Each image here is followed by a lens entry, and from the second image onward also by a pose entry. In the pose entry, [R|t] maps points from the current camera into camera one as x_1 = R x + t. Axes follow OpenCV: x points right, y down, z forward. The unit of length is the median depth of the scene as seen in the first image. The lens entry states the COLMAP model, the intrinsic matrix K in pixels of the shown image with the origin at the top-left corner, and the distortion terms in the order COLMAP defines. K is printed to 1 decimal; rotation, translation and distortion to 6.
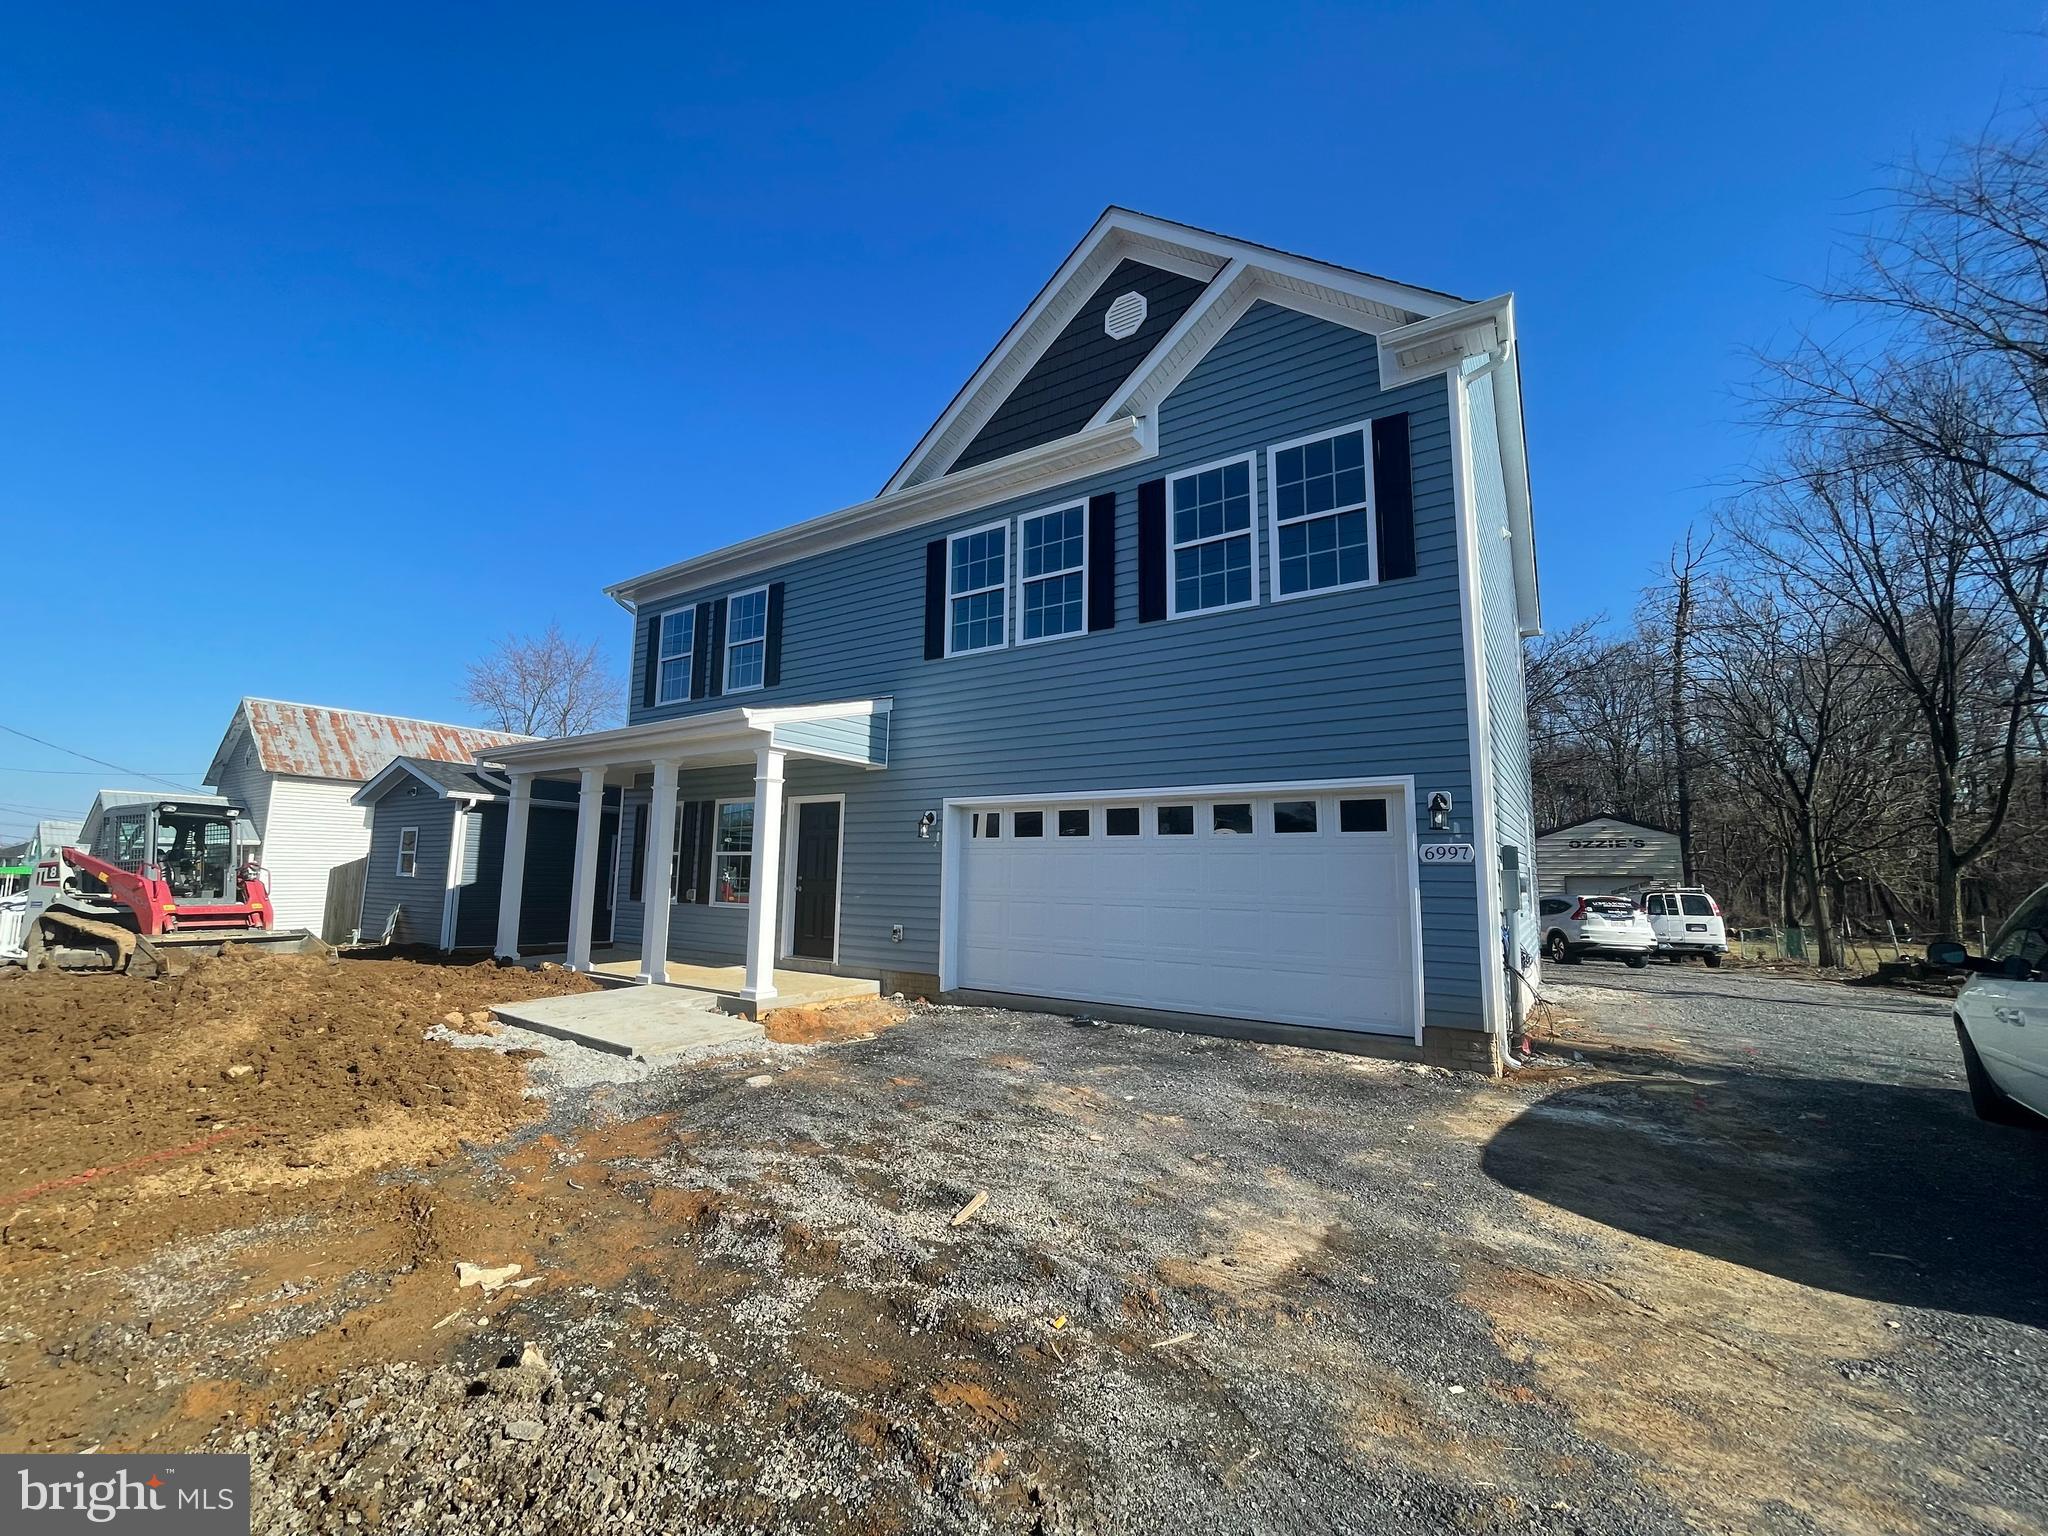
lens RADIAL K [[817.8, 0, 1011.5], [0, 817.8, 755.5], [0, 0, 1]] dist [-0.014940, 0.000679]
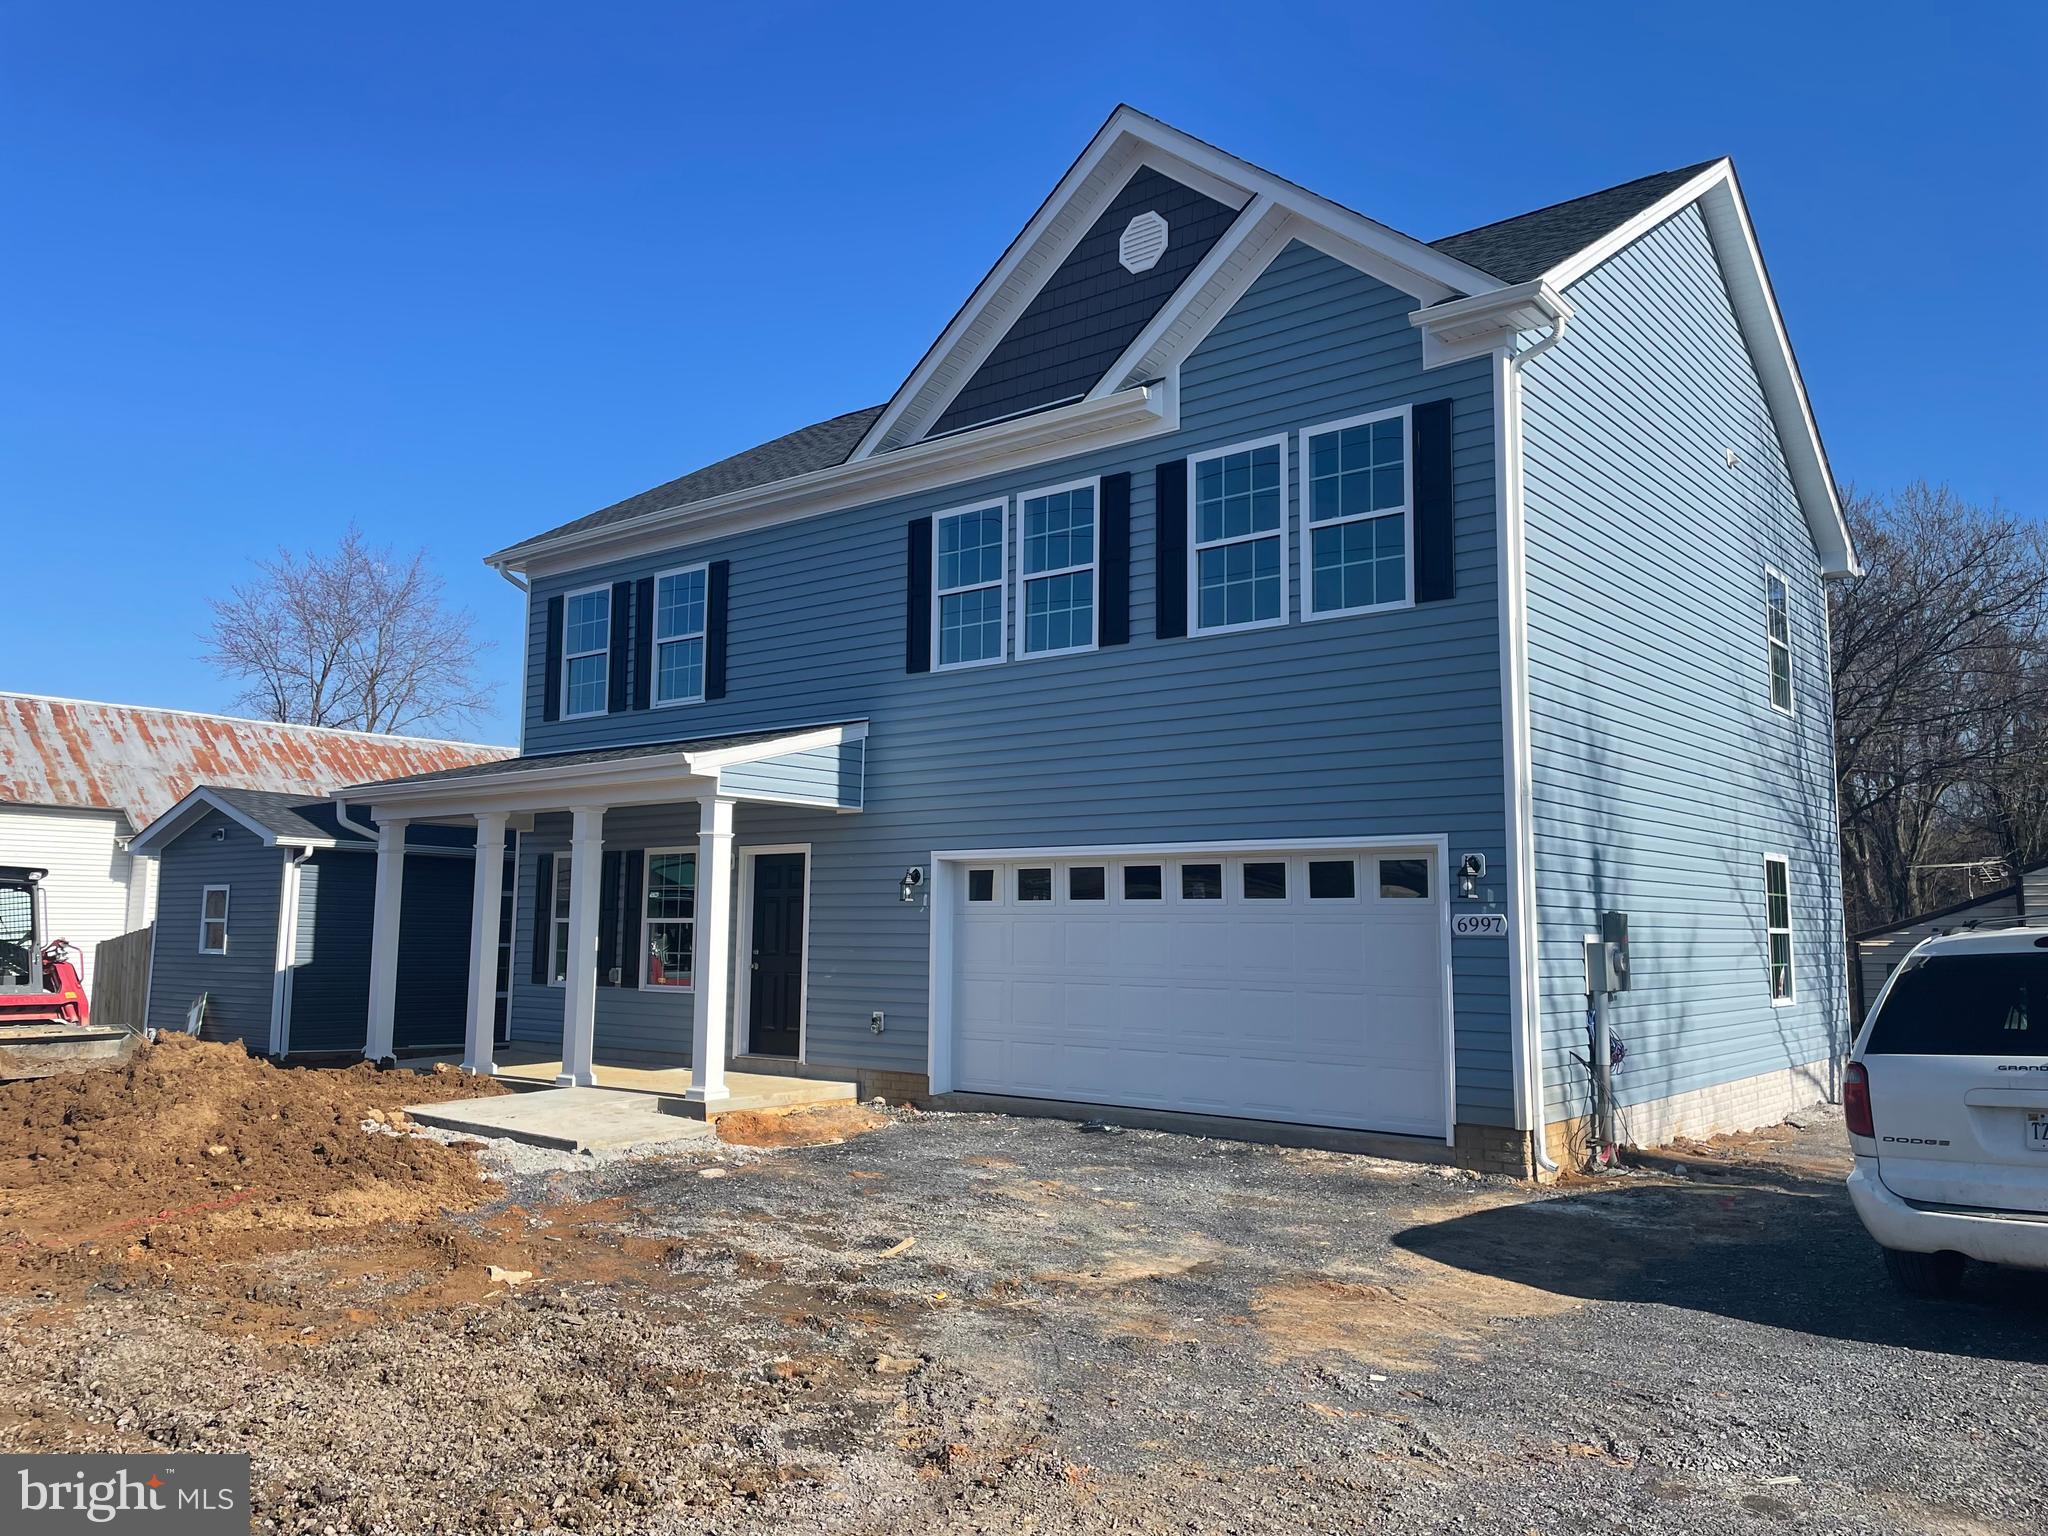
lens RADIAL K [[1568.5, 0, 1027.8], [0, 1568.5, 713.9], [0, 0, 1]] dist [0.041098, -0.044973]
pose [[0.996115, -0.018323, -0.086136, 0.158295], [0.018823, 0.999810, 0.004996, -0.095896], [0.086028, -0.006598, 0.996271, -0.559669]]
